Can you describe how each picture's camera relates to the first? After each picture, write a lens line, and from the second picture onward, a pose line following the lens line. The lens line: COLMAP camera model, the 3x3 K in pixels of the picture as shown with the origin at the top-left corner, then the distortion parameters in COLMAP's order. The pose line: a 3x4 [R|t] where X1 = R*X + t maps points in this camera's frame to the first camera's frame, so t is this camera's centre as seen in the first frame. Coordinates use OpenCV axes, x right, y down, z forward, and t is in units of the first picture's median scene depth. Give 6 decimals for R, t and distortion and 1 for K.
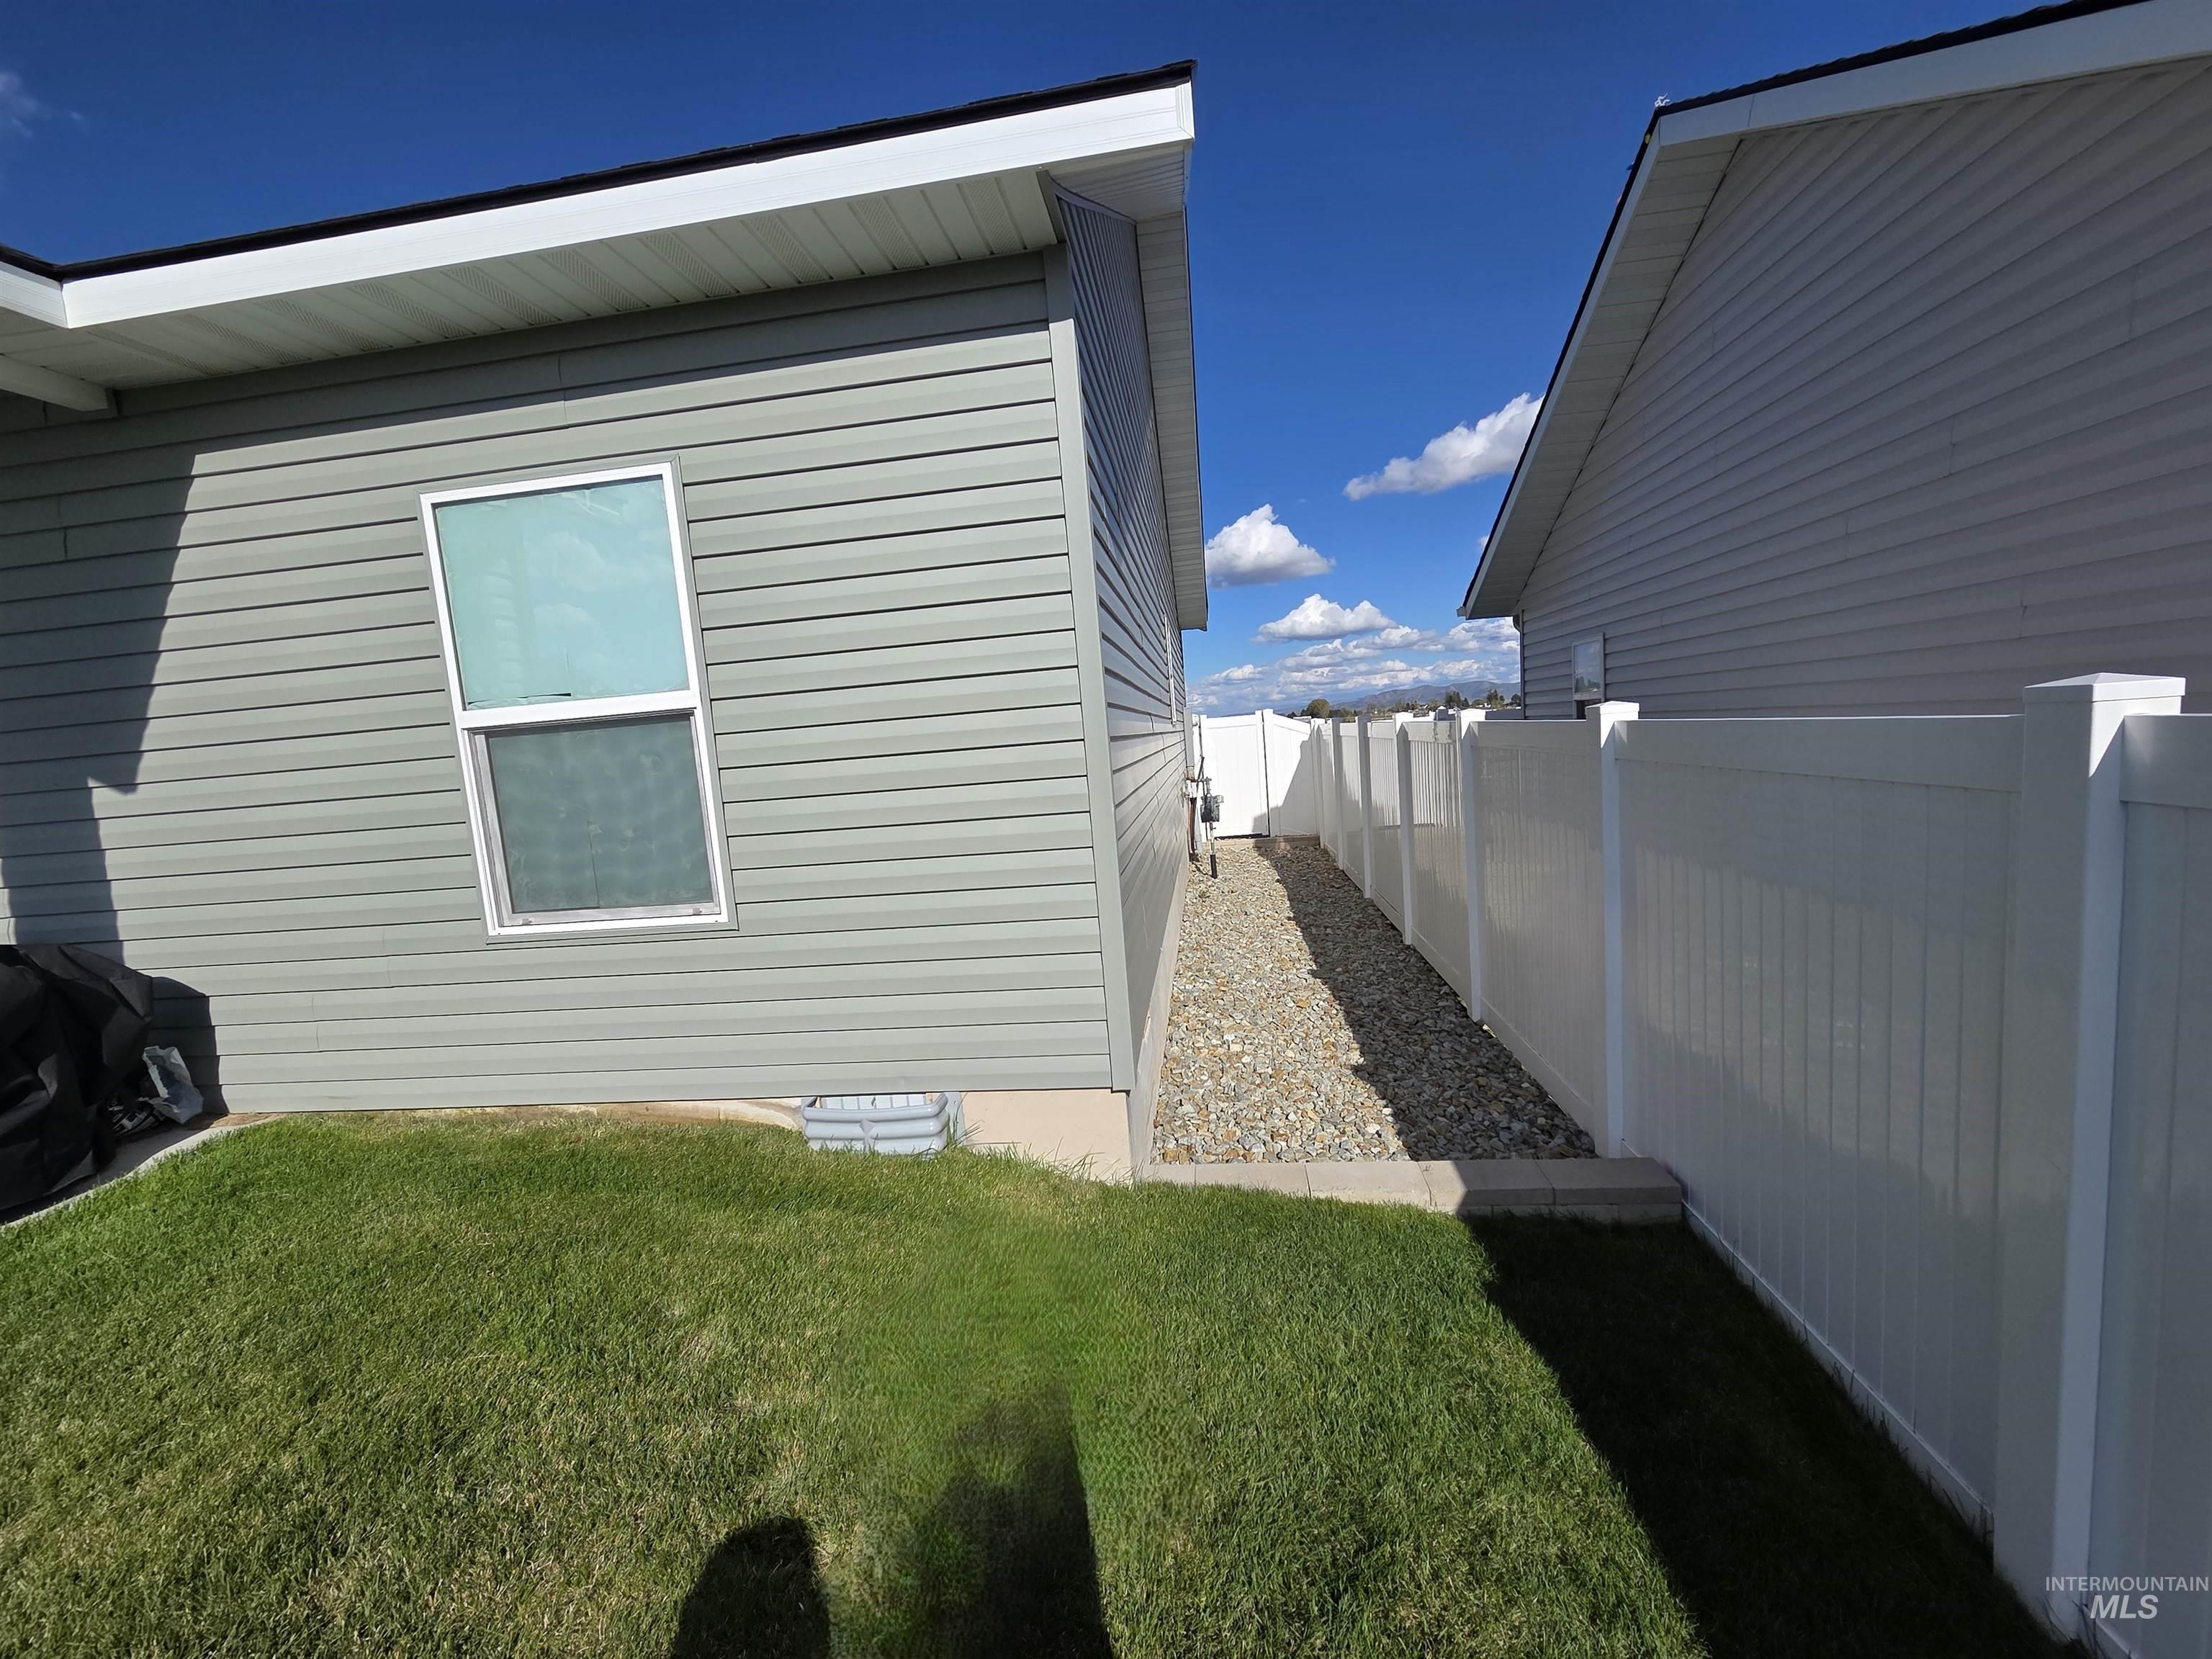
lens RADIAL K [[902.2, 0, 1097.1], [0, 902.2, 838.9], [0, 0, 1]] dist [0.003342, -0.000146]
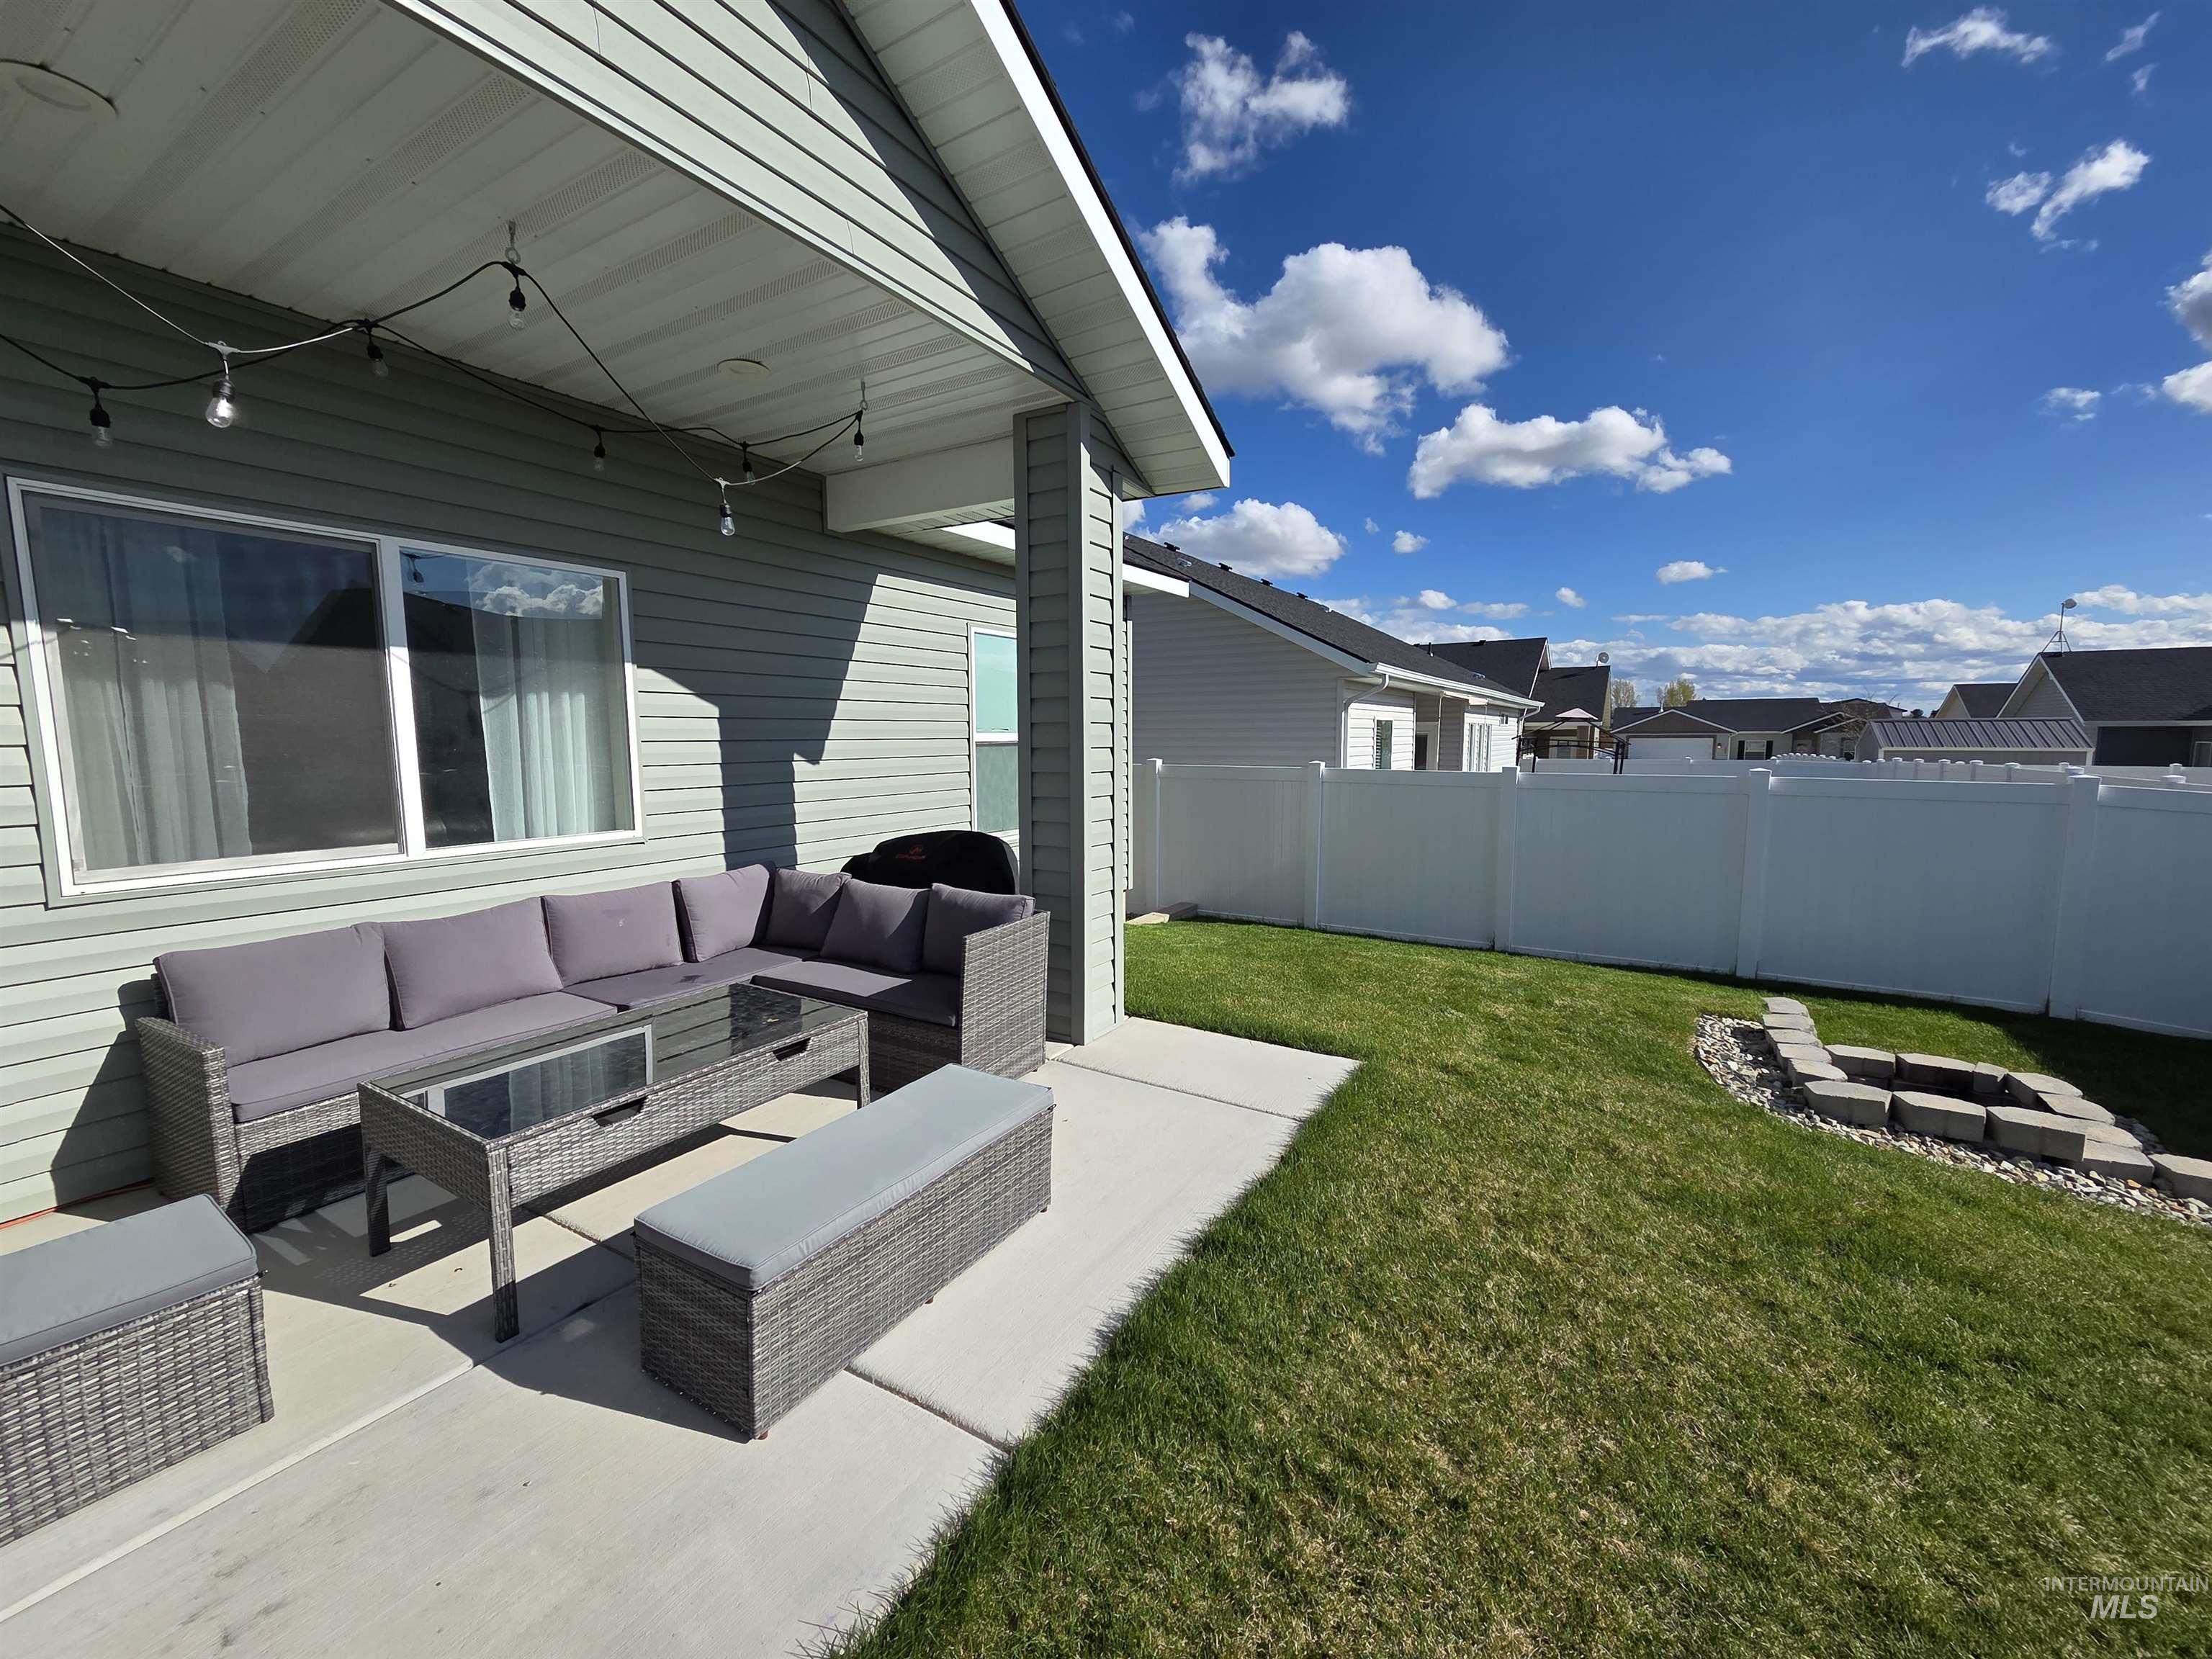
lens RADIAL K [[903.3, 0, 1097.9], [0, 903.3, 831.8], [0, 0, 1]] dist [0.004388, -0.000797]
pose [[0.412130, -0.021129, 0.910880, -2.422350], [0.072085, 0.997353, -0.009480, 0.120225], [-0.908269, 0.069568, 0.412562, -0.070216]]
